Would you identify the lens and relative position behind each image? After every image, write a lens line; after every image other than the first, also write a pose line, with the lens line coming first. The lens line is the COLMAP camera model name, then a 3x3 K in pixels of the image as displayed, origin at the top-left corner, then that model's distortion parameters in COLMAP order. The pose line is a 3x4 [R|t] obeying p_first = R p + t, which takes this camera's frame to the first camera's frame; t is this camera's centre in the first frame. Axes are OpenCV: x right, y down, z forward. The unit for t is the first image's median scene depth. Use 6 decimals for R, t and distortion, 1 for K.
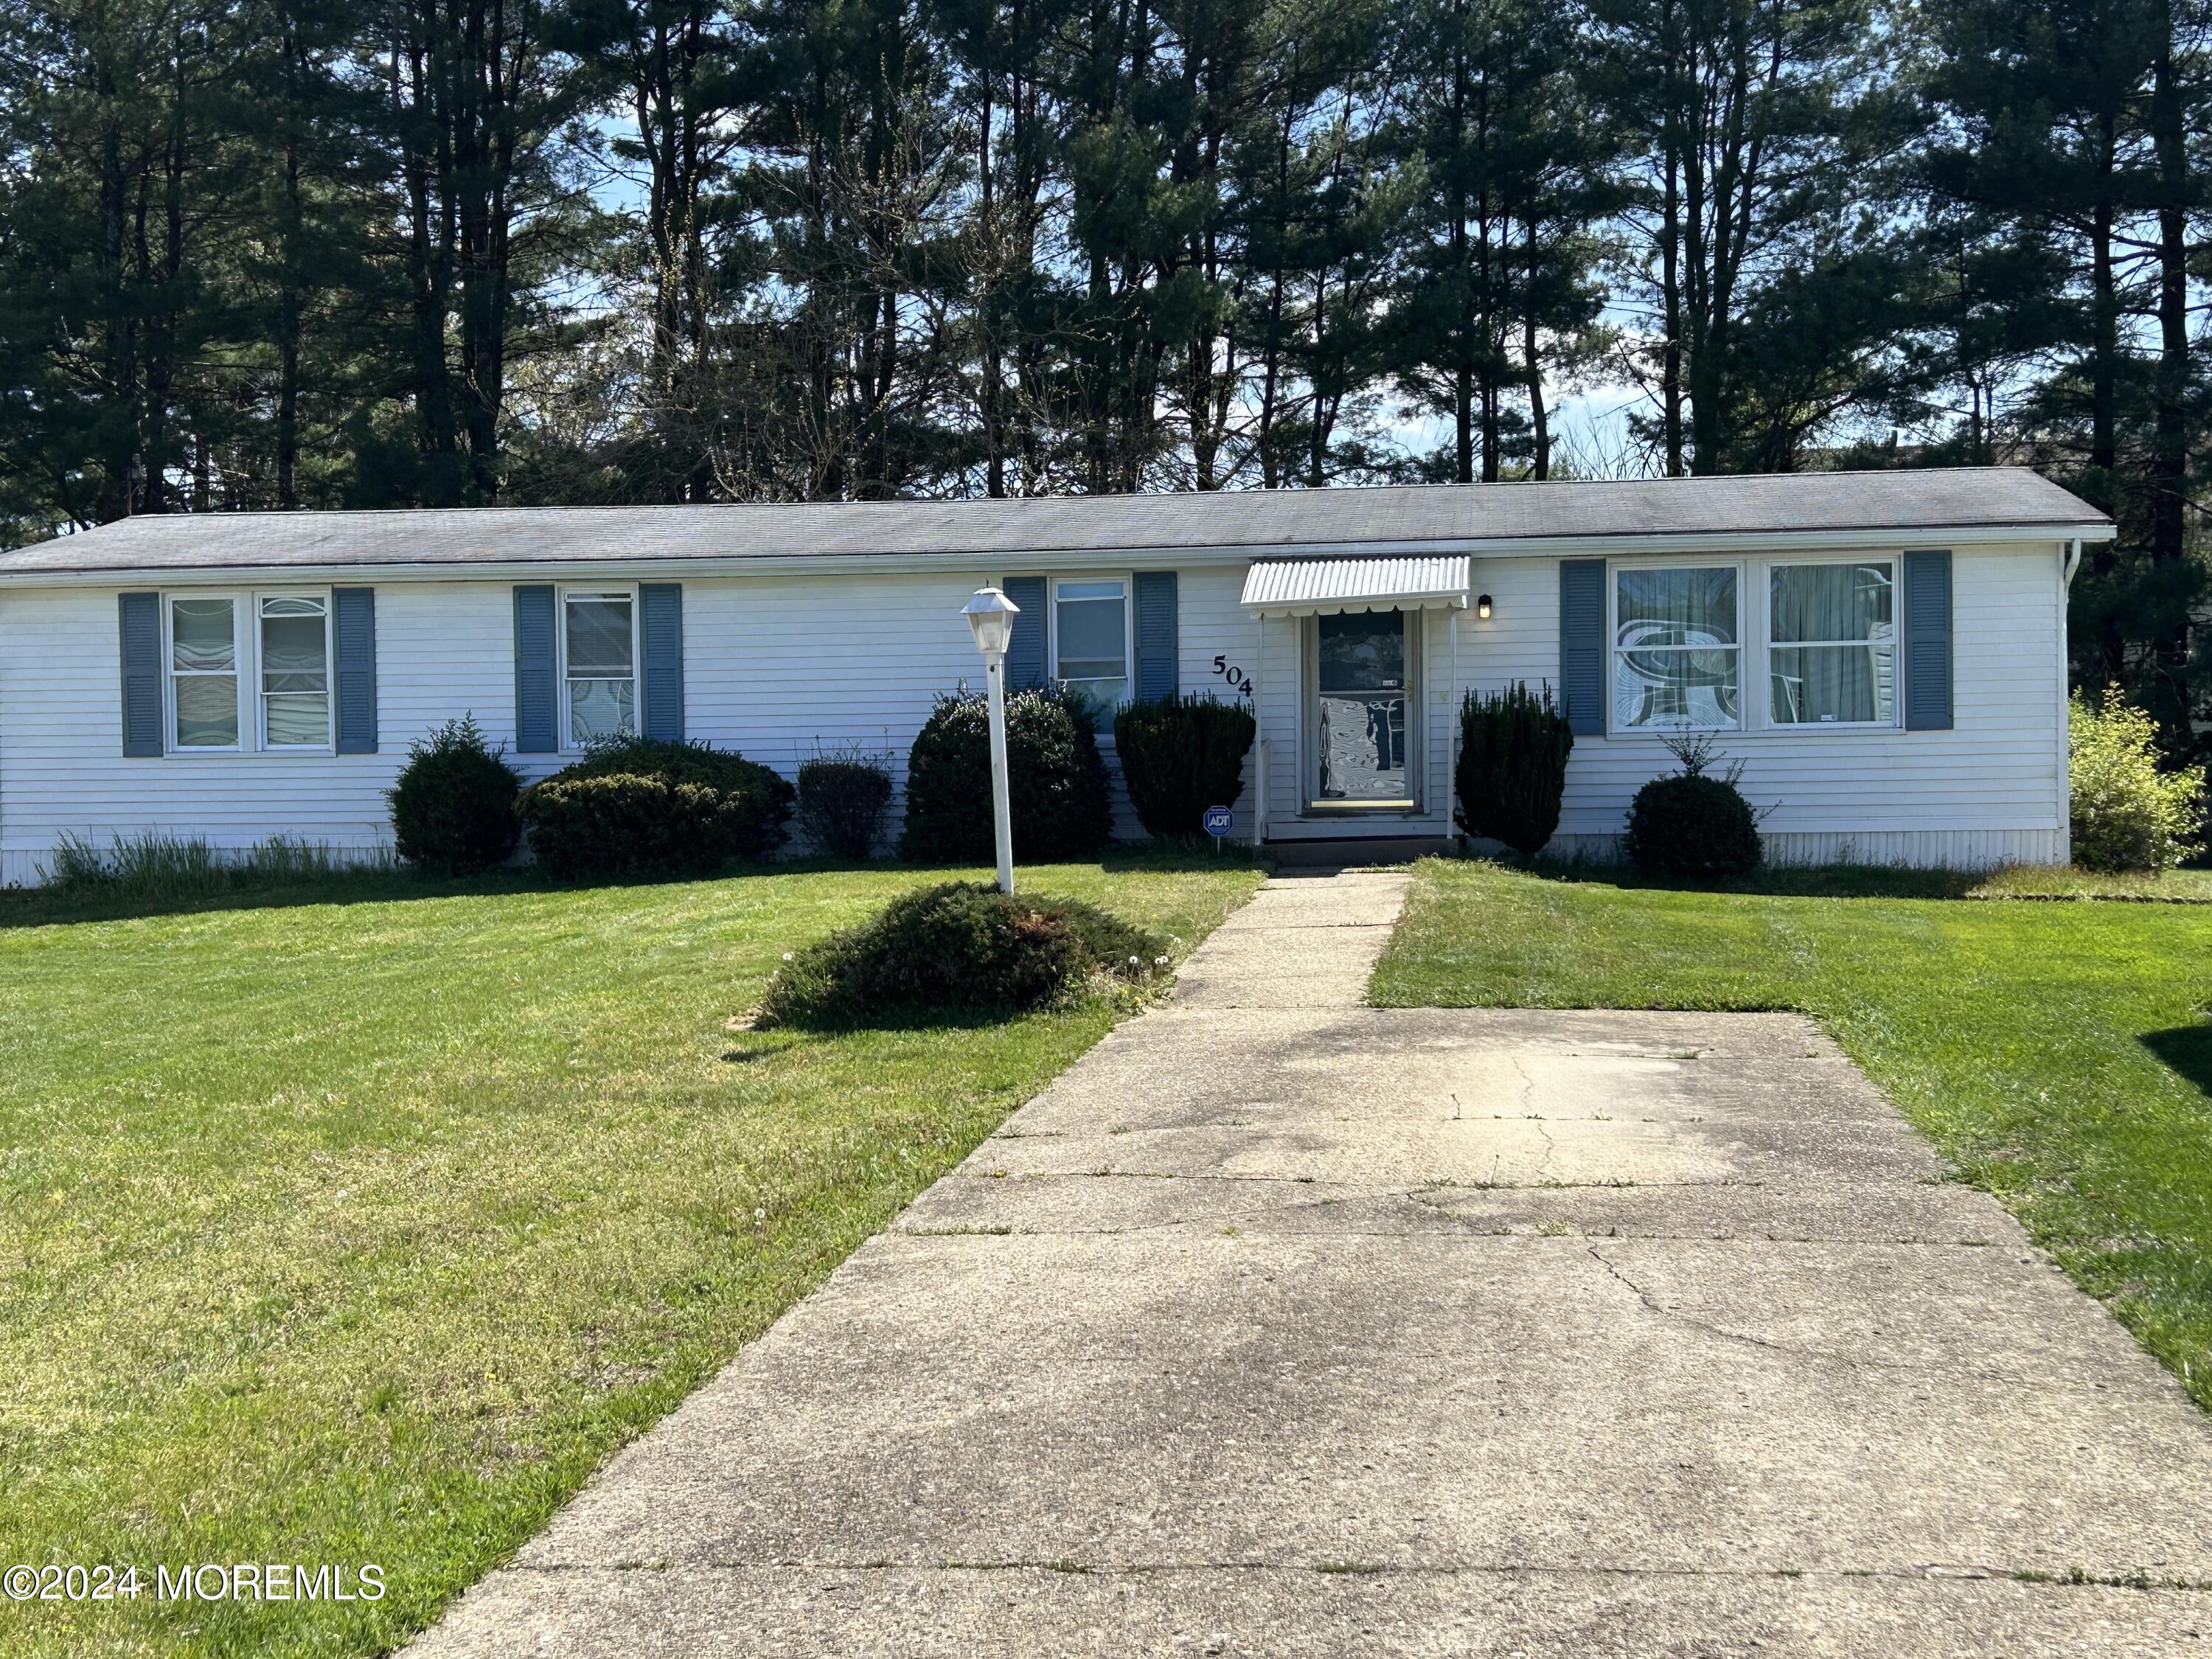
lens RADIAL K [[2960.0, 0, 1106.0], [0, 2960.0, 829.5], [0, 0, 1]] dist [0.013748, 0.055492]
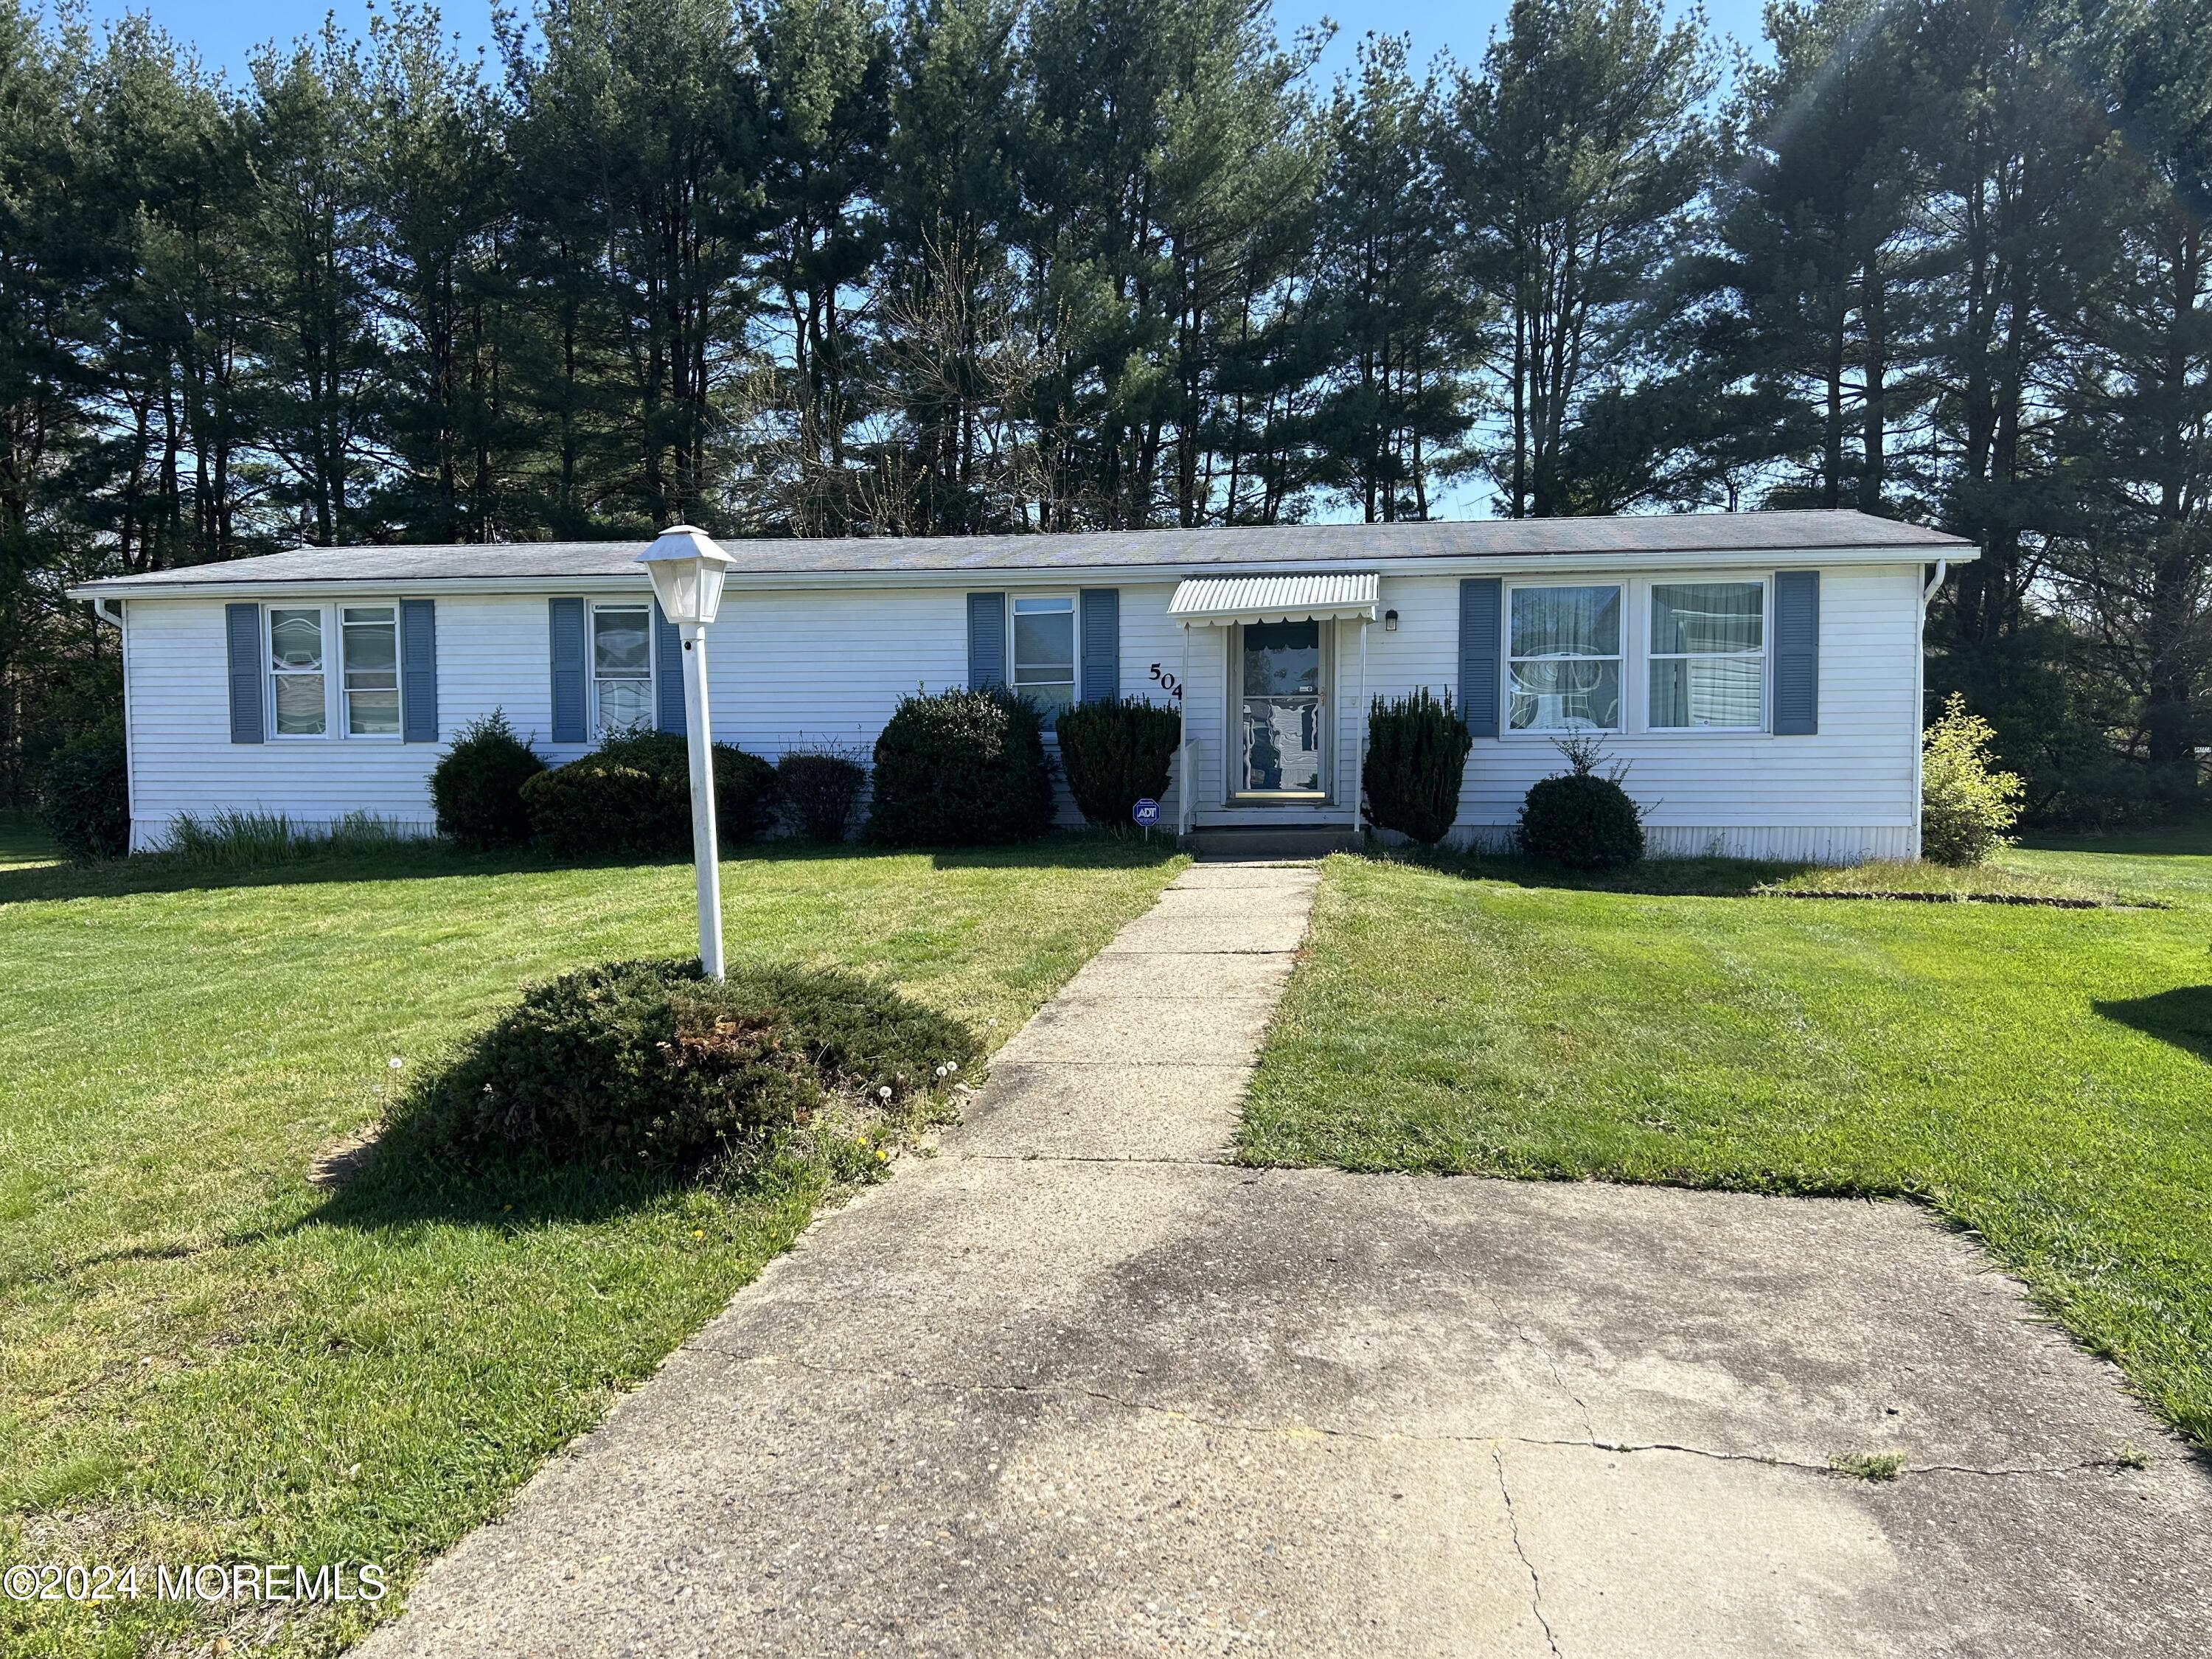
lens RADIAL K [[1674.1, 0, 1106.0], [0, 1674.1, 829.5], [0, 0, 1]] dist [-0.000584, -0.002912]
pose [[0.999442, 0.010794, -0.031595, 0.041025], [-0.009808, 0.999465, 0.031215, -0.014994], [0.031915, -0.030888, 0.999013, 0.361904]]
